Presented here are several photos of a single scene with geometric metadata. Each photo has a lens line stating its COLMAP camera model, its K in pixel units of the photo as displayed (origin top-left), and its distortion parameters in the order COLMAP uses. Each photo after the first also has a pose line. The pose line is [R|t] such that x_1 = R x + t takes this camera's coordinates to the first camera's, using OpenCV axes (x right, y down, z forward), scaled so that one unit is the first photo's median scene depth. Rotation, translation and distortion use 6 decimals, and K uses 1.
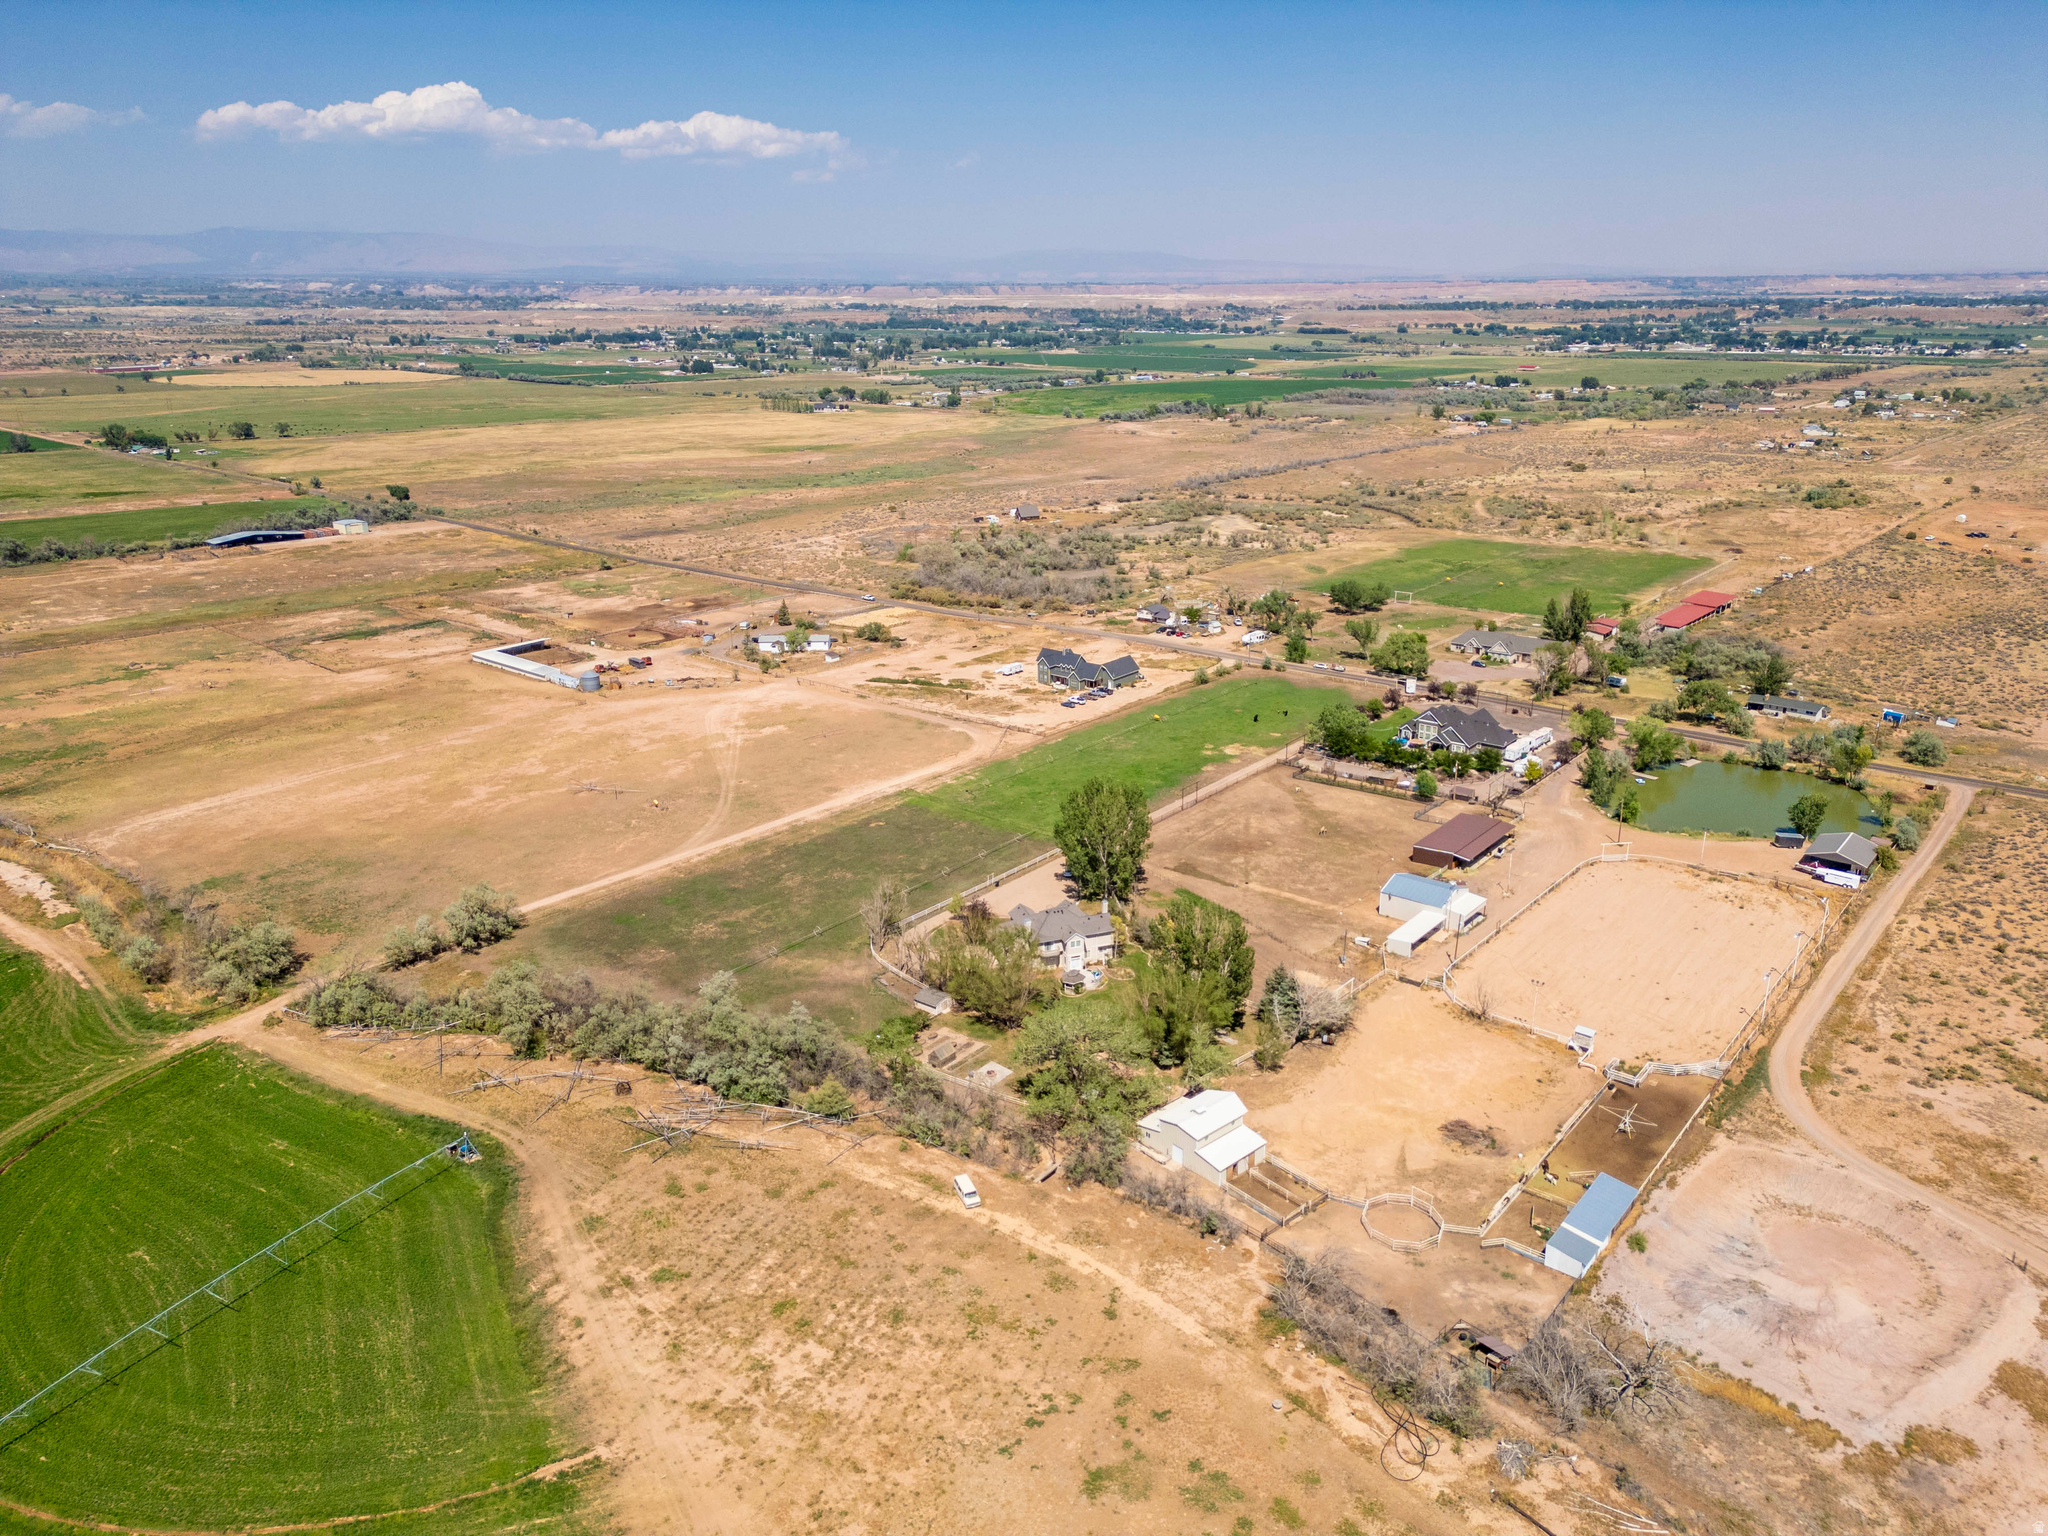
lens RADIAL K [[1424.6, 0, 1024.0], [0, 1424.6, 768.0], [0, 0, 1]] dist [0.080479, -0.078300]
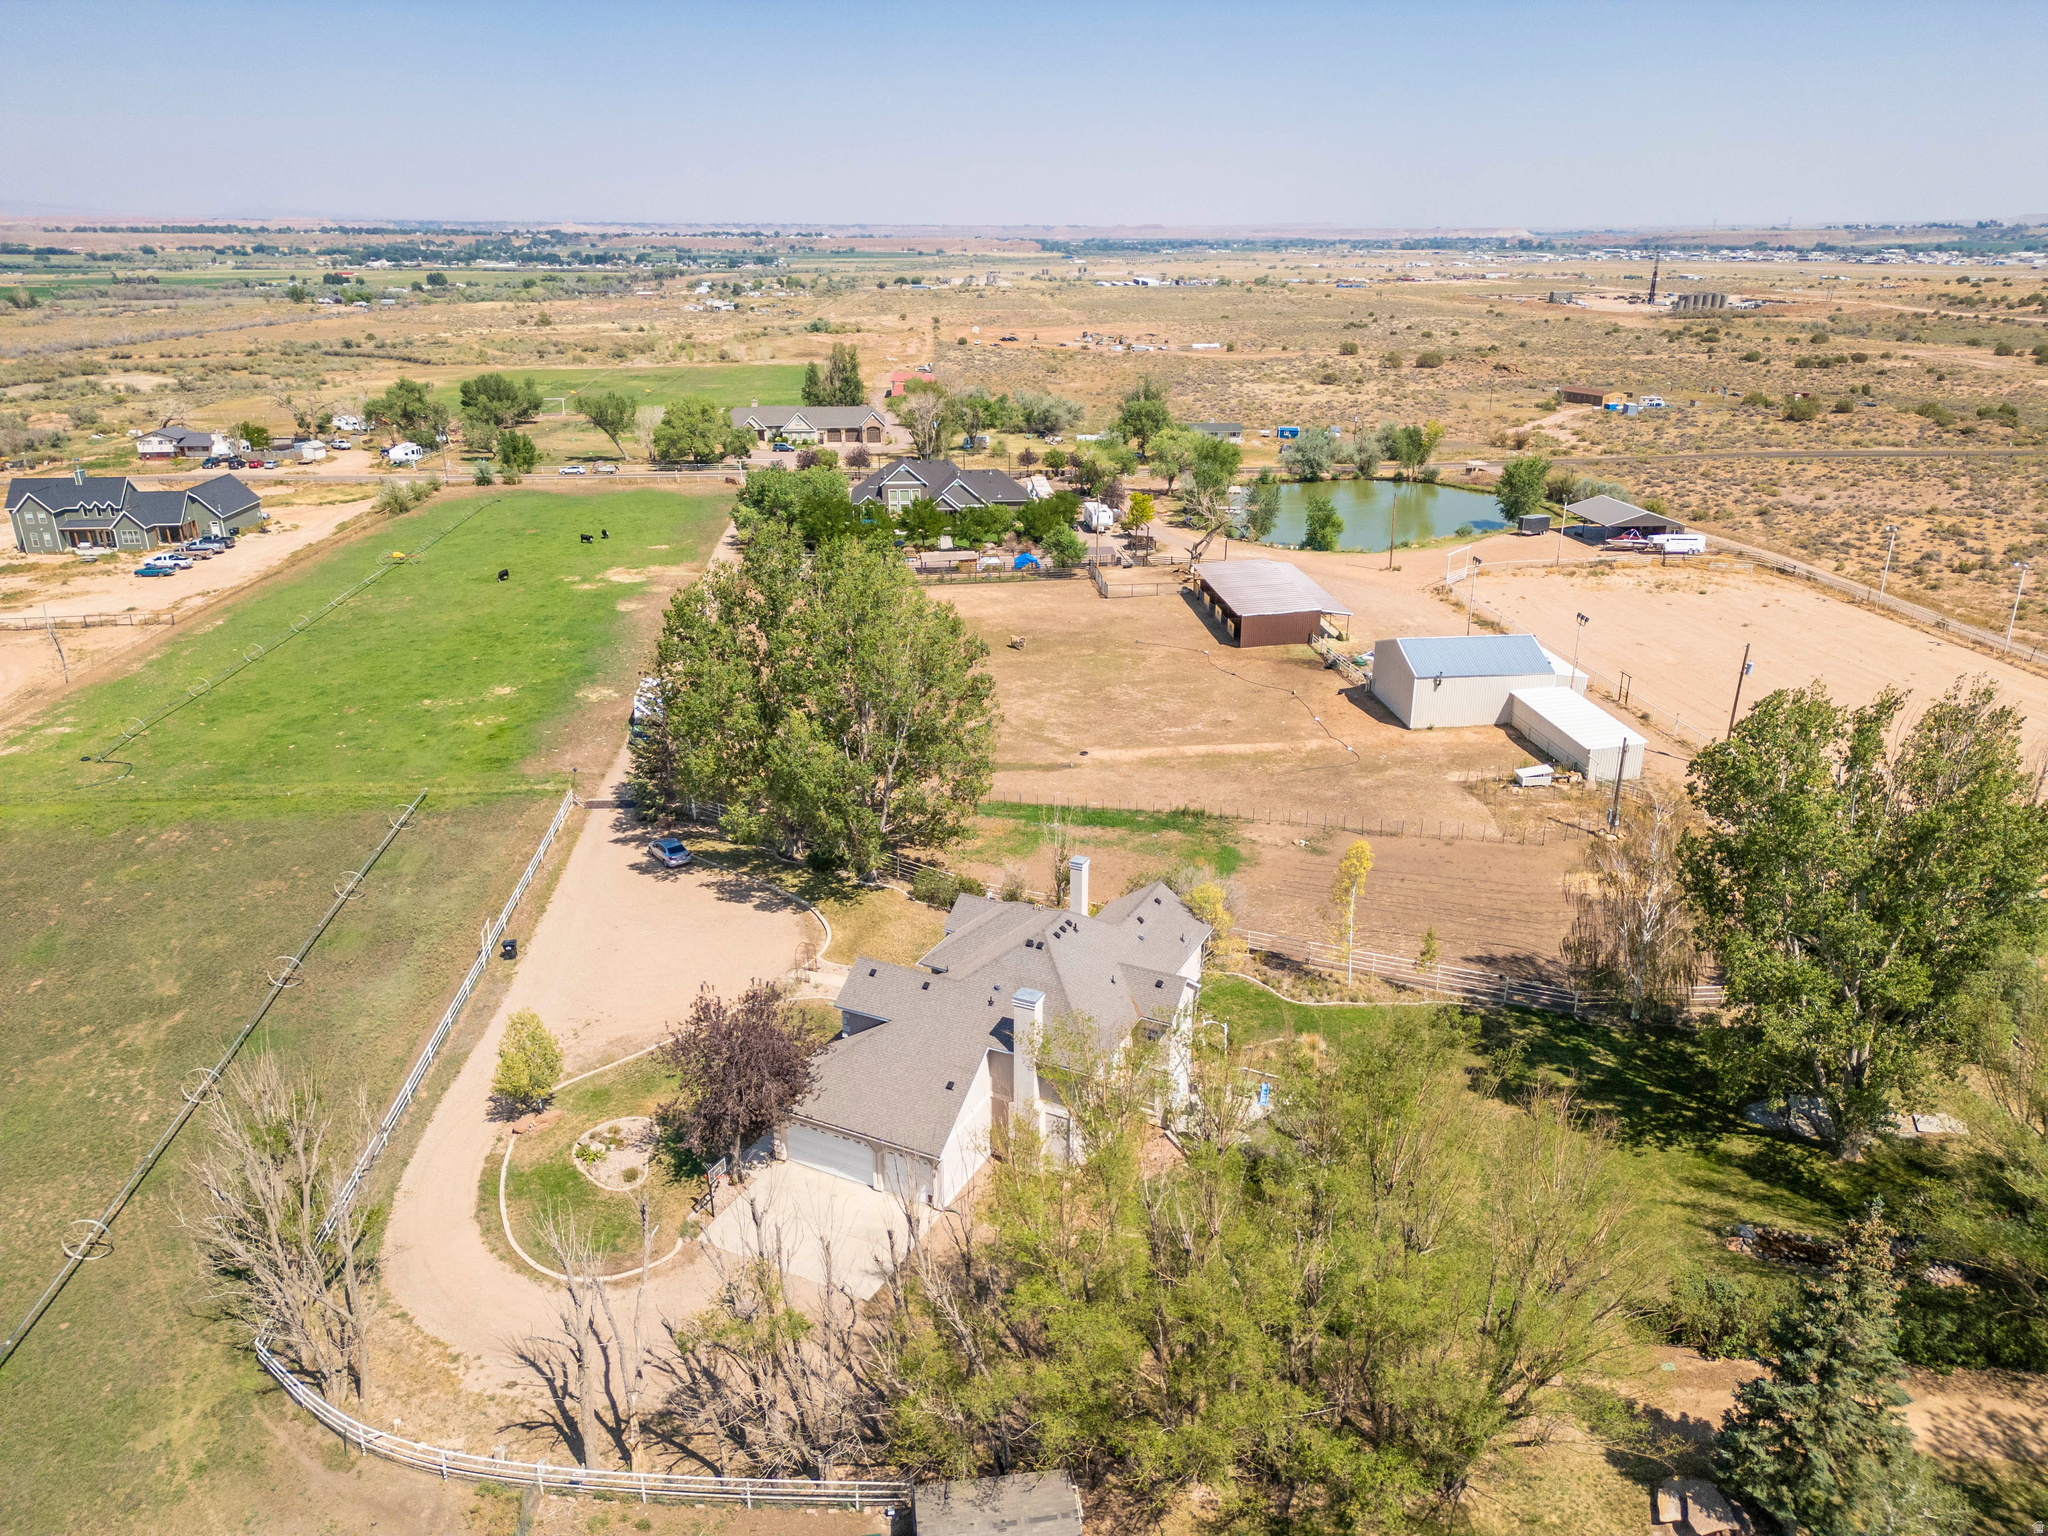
lens RADIAL K [[1433.8, 0, 1027.4], [0, 1433.8, 772.7], [0, 0, 1]] dist [0.074591, -0.077780]
pose [[0.709512, -0.239156, 0.662871, -0.106876], [0.218056, 0.968994, 0.116202, 0.026728], [-0.670108, 0.062096, 0.739662, 0.554629]]
